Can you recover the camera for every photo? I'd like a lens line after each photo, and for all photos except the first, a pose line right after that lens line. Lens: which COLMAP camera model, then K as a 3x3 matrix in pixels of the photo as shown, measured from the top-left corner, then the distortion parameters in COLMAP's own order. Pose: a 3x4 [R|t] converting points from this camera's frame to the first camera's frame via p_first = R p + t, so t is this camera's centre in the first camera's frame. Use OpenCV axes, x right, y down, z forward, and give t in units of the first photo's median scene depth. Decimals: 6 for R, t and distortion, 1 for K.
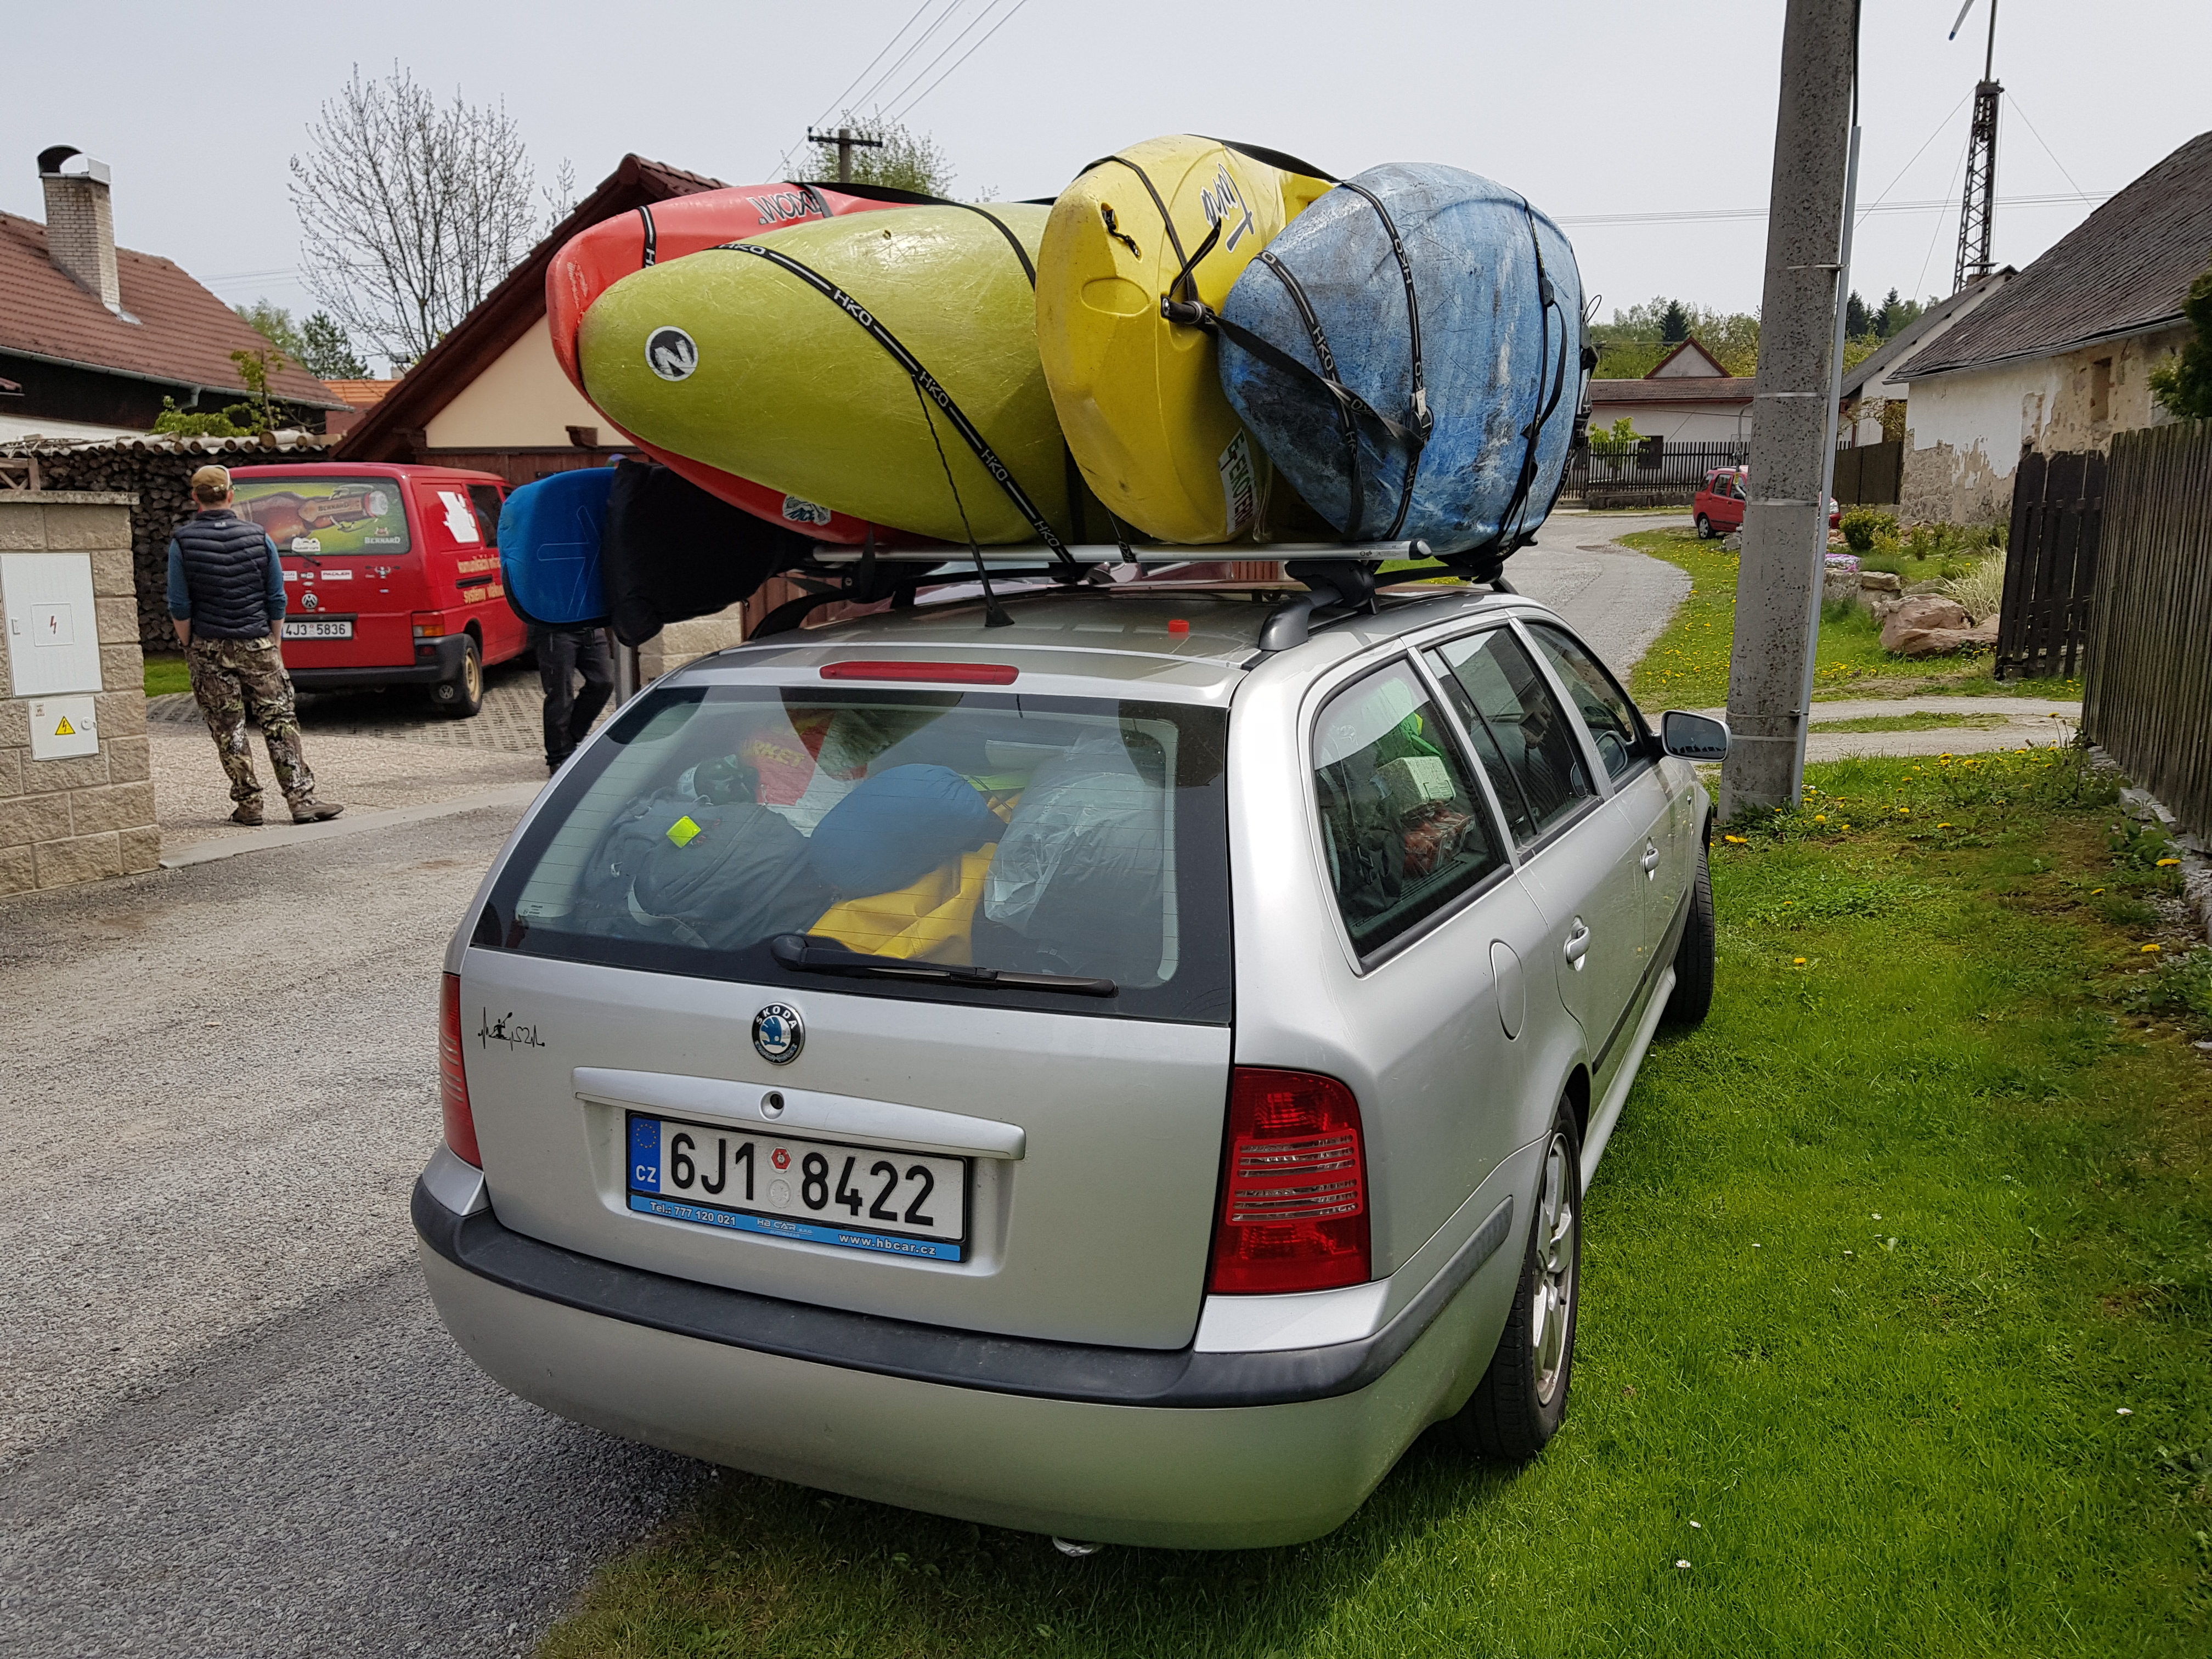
lens RADIAL K [[1645.7, 0, 1106.0], [0, 1645.7, 829.5], [0, 0, 1]] dist [0.095508, -0.000108]
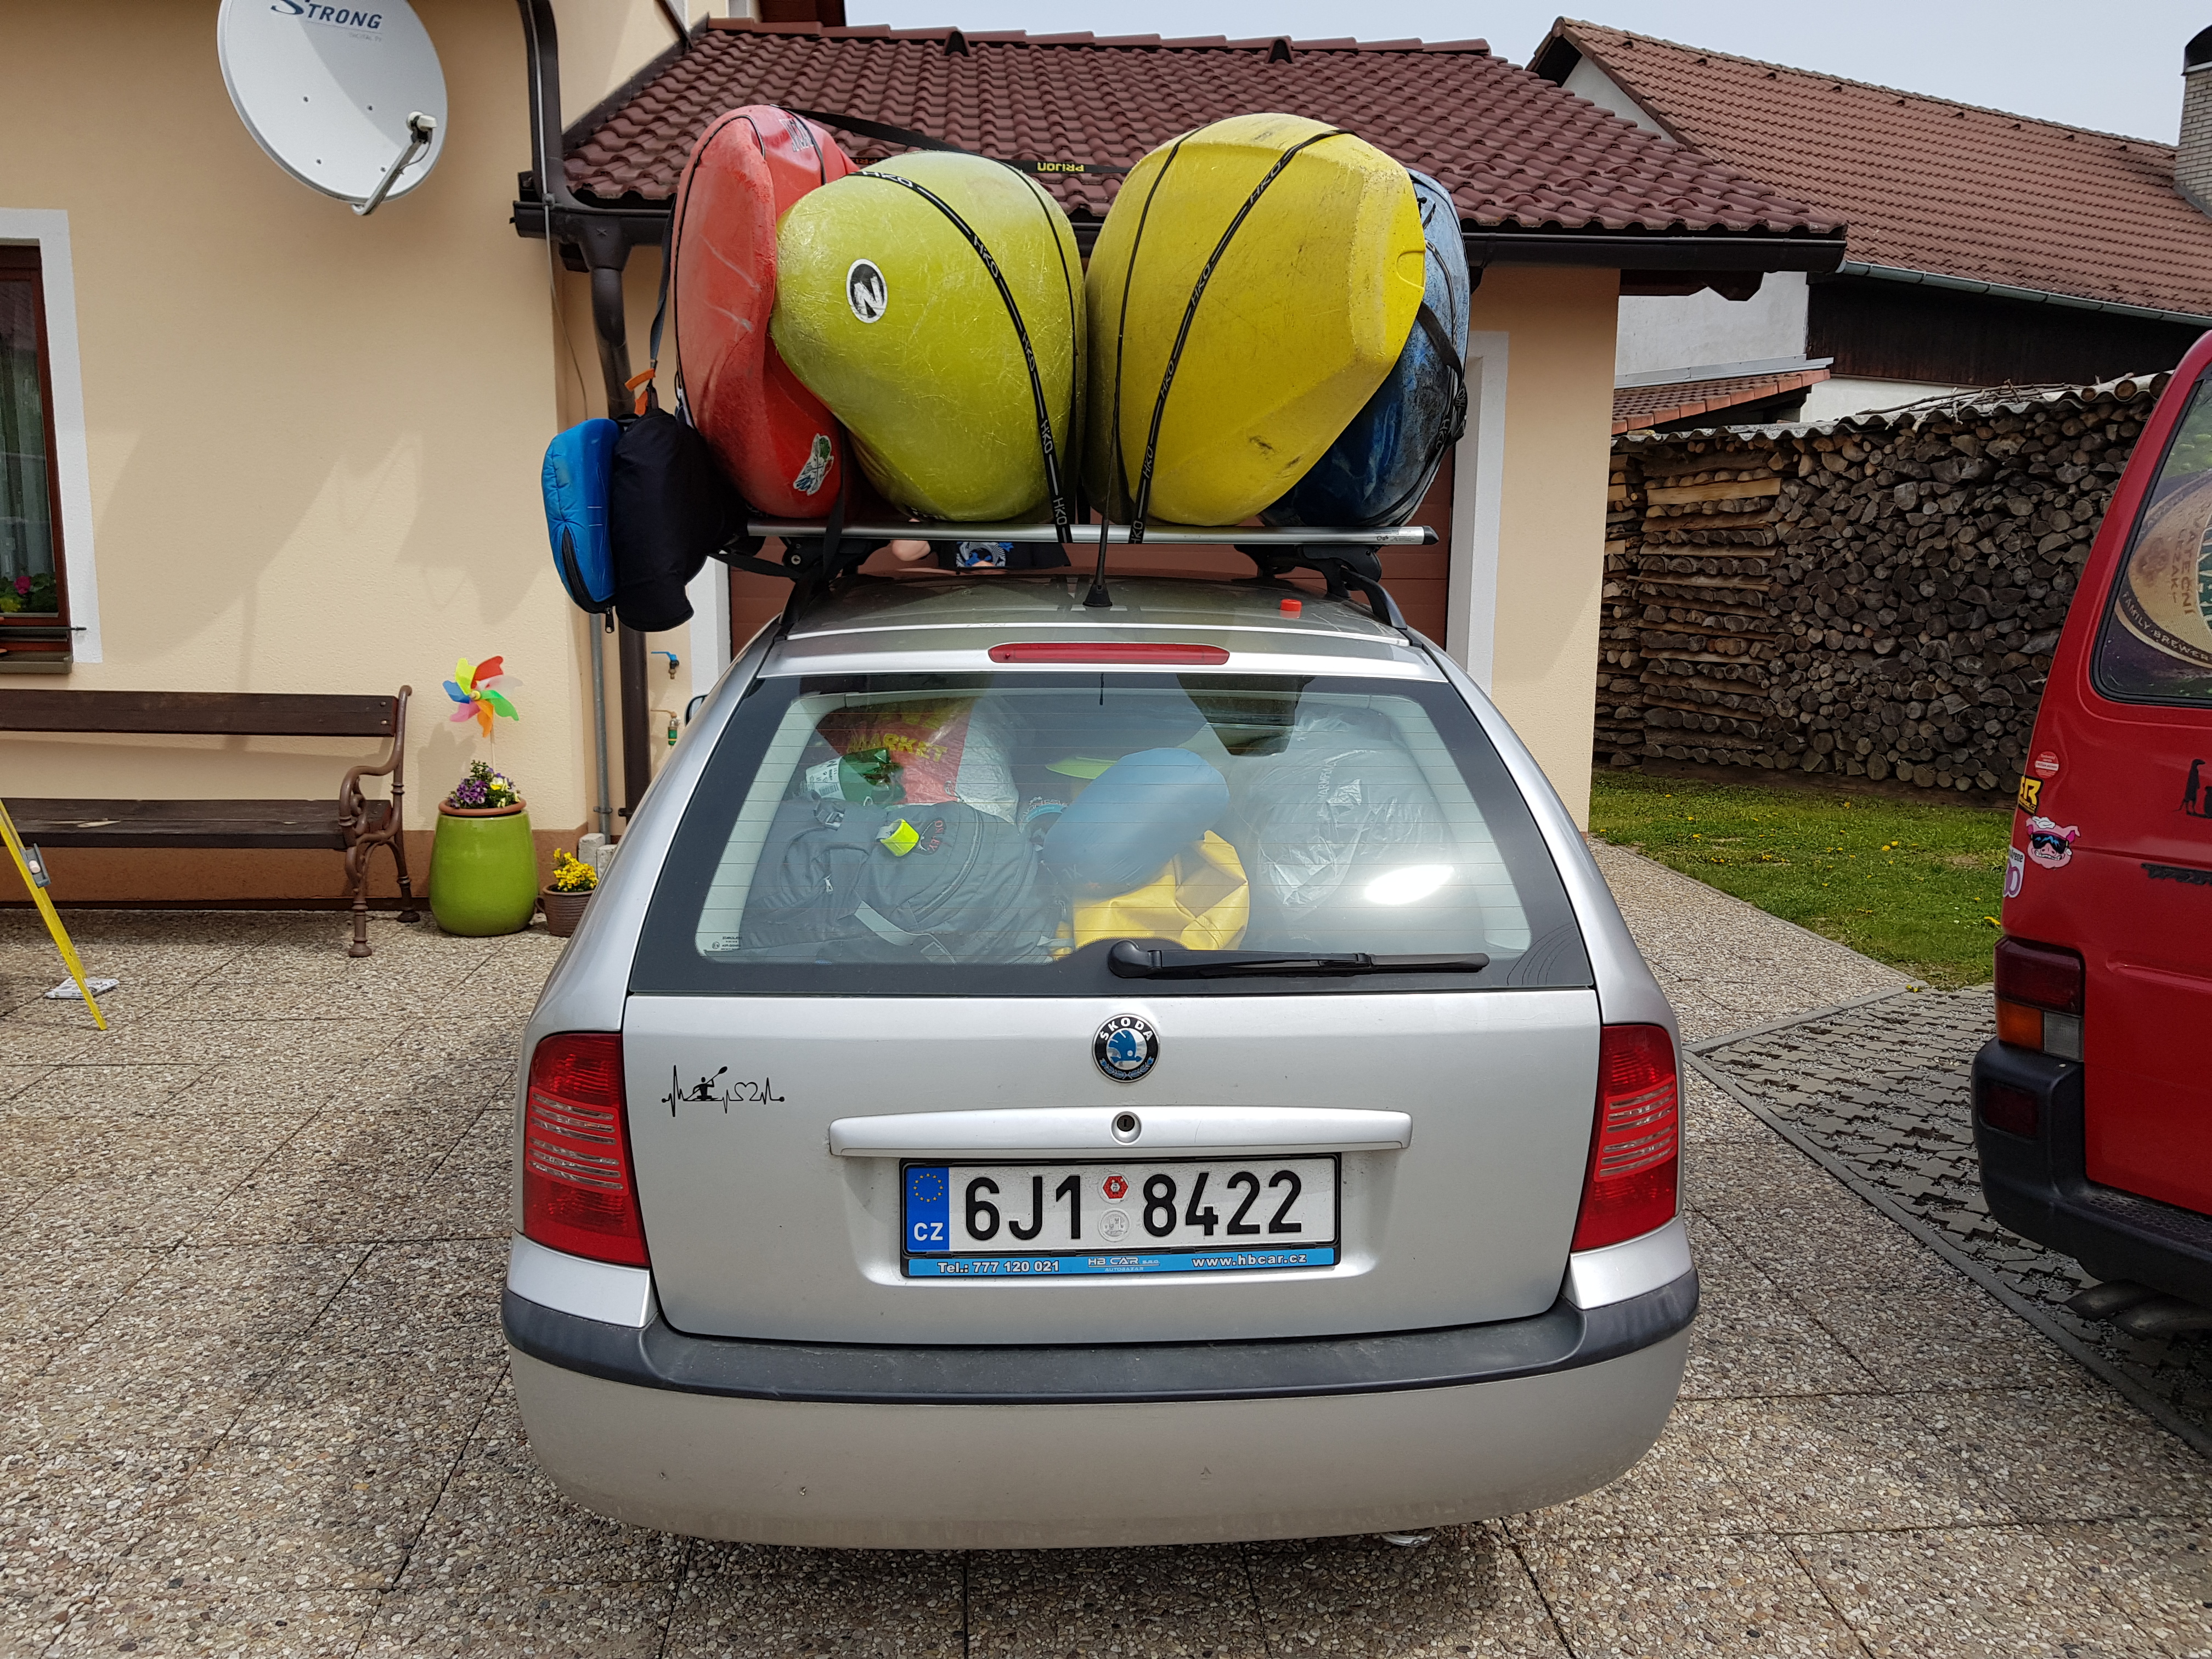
lens RADIAL K [[1673.7, 0, 1104.9], [0, 1673.7, 789.9], [0, 0, 1]] dist [0.119906, -0.128387]
pose [[0.885408, -0.042522, 0.462866, -0.619671], [0.052219, 0.998602, -0.008151, -0.011402], [-0.461873, 0.031388, 0.886391, 0.179024]]
